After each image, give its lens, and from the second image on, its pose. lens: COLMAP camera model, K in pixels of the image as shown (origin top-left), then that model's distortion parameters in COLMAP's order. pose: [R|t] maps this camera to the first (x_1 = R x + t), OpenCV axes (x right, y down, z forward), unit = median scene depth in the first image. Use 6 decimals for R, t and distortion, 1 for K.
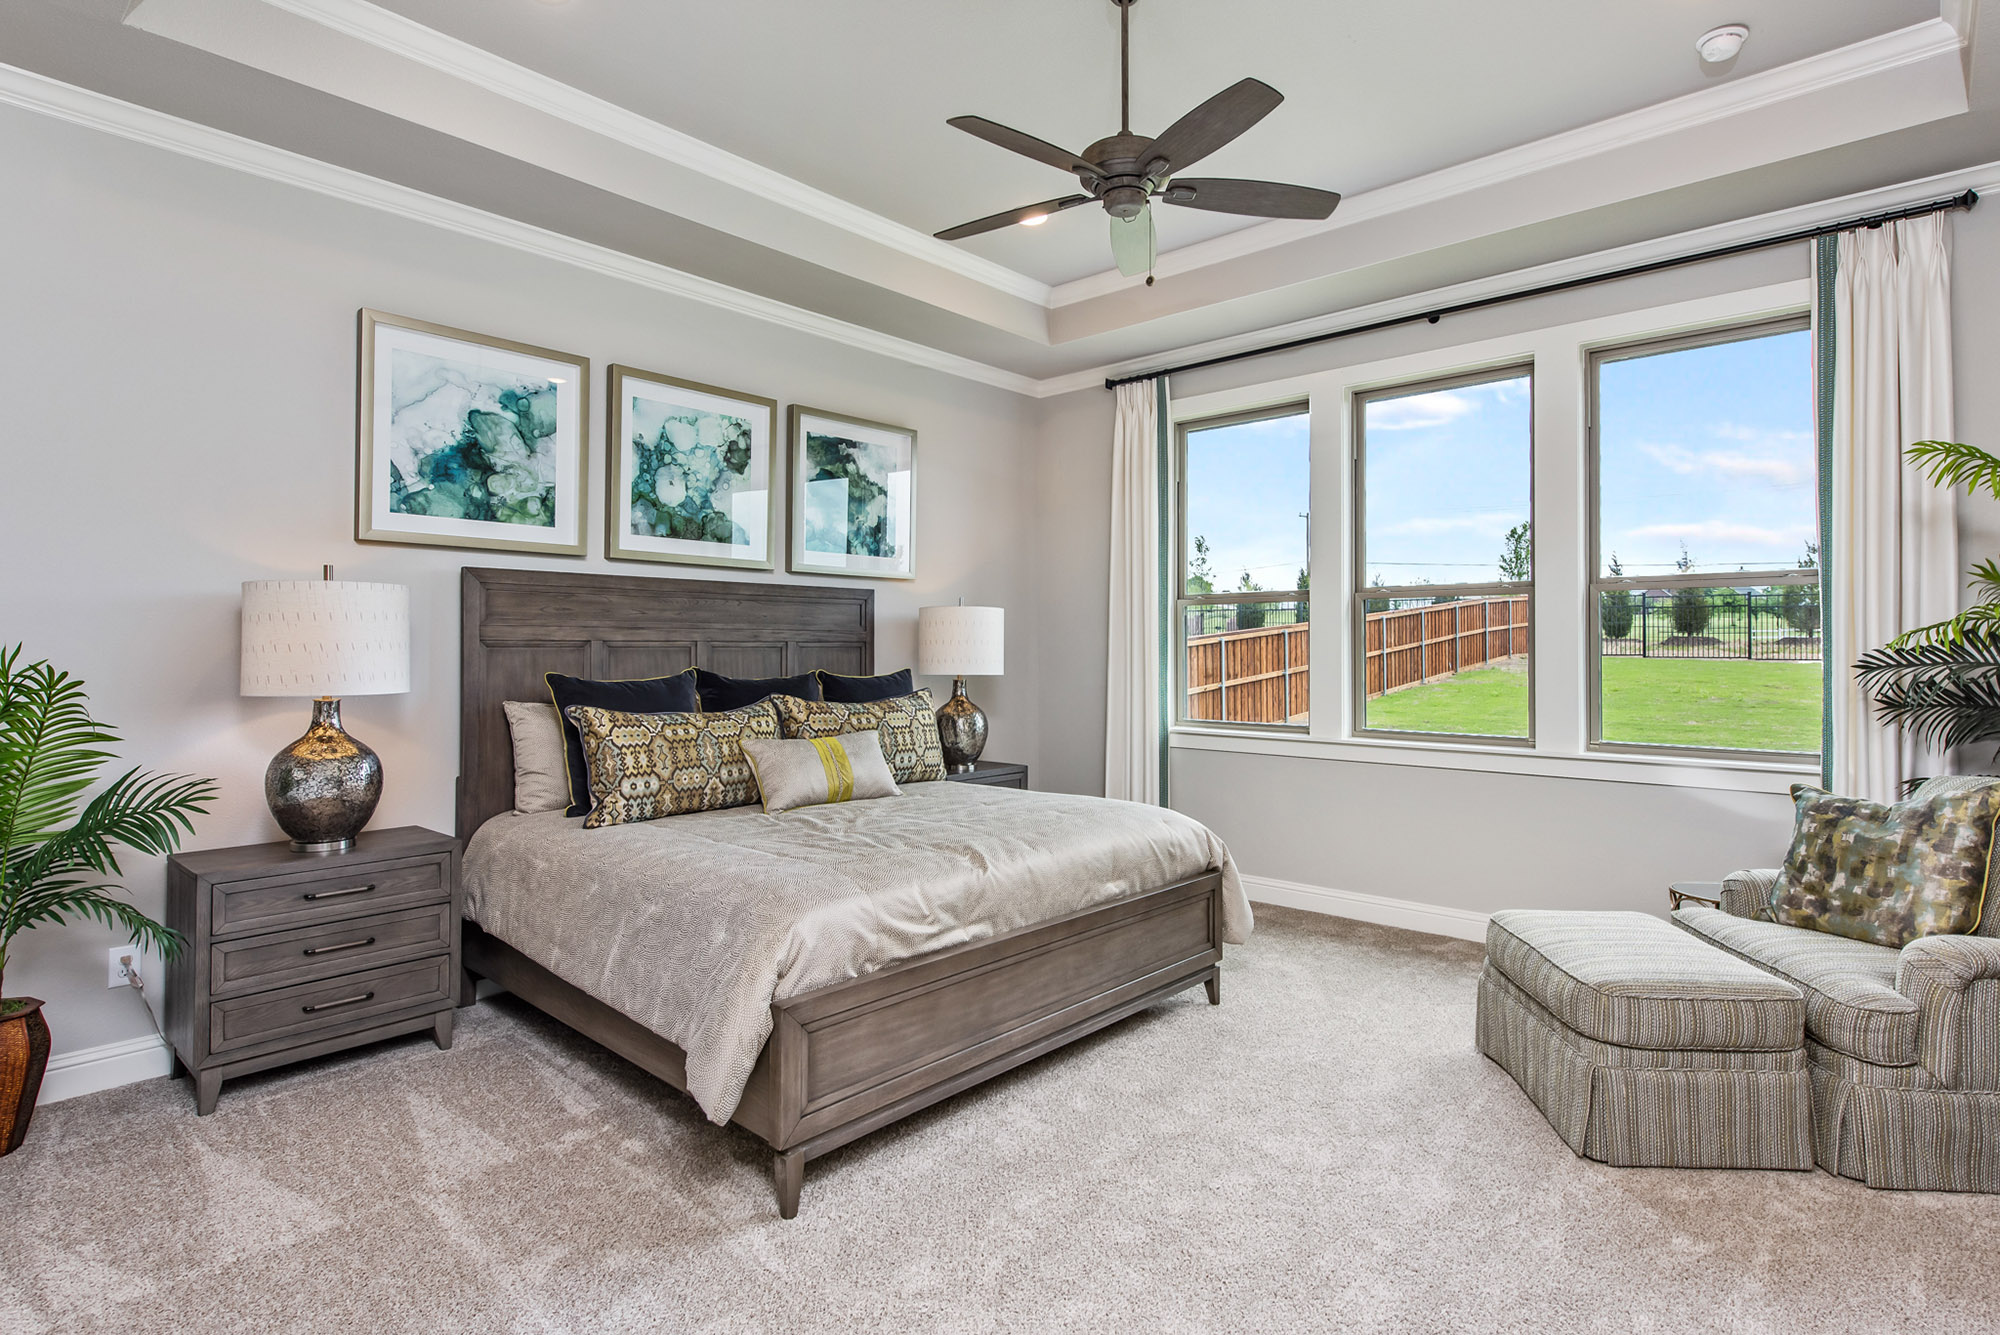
lens RADIAL K [[1011.7, 0, 998.4], [0, 1011.7, 650.8], [0, 0, 1]] dist [0.003892, -0.000291]
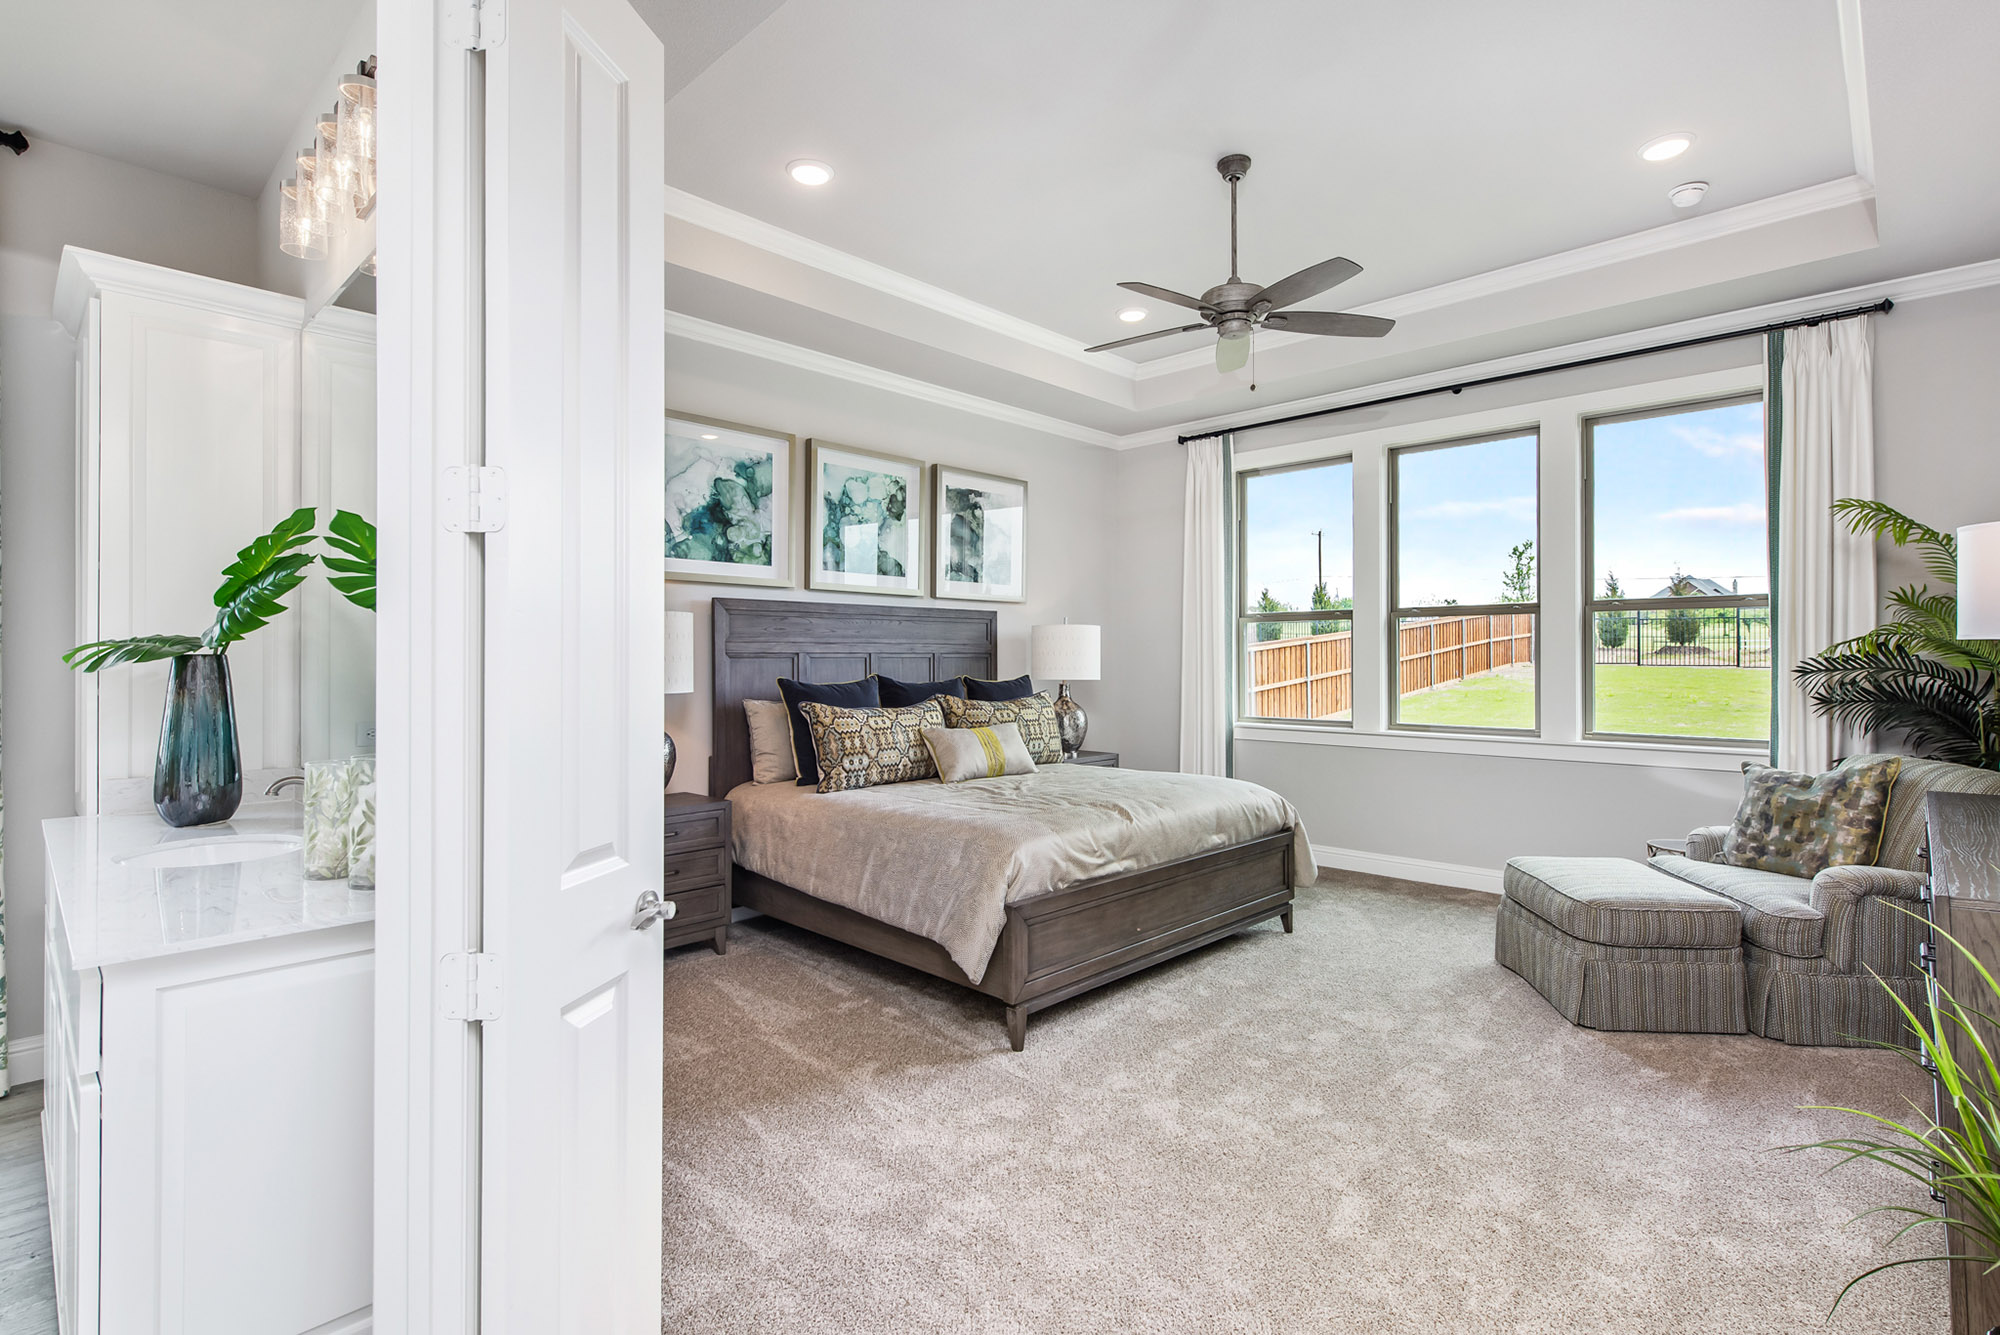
lens RADIAL K [[925.6, 0, 1001.6], [0, 925.6, 666.6], [0, 0, 1]] dist [-0.000501, -0.000670]
pose [[0.999345, -0.001869, -0.036130, -0.116747], [0.002107, 0.999976, 0.006546, -0.000086], [0.036117, -0.006618, 0.999326, -0.206275]]
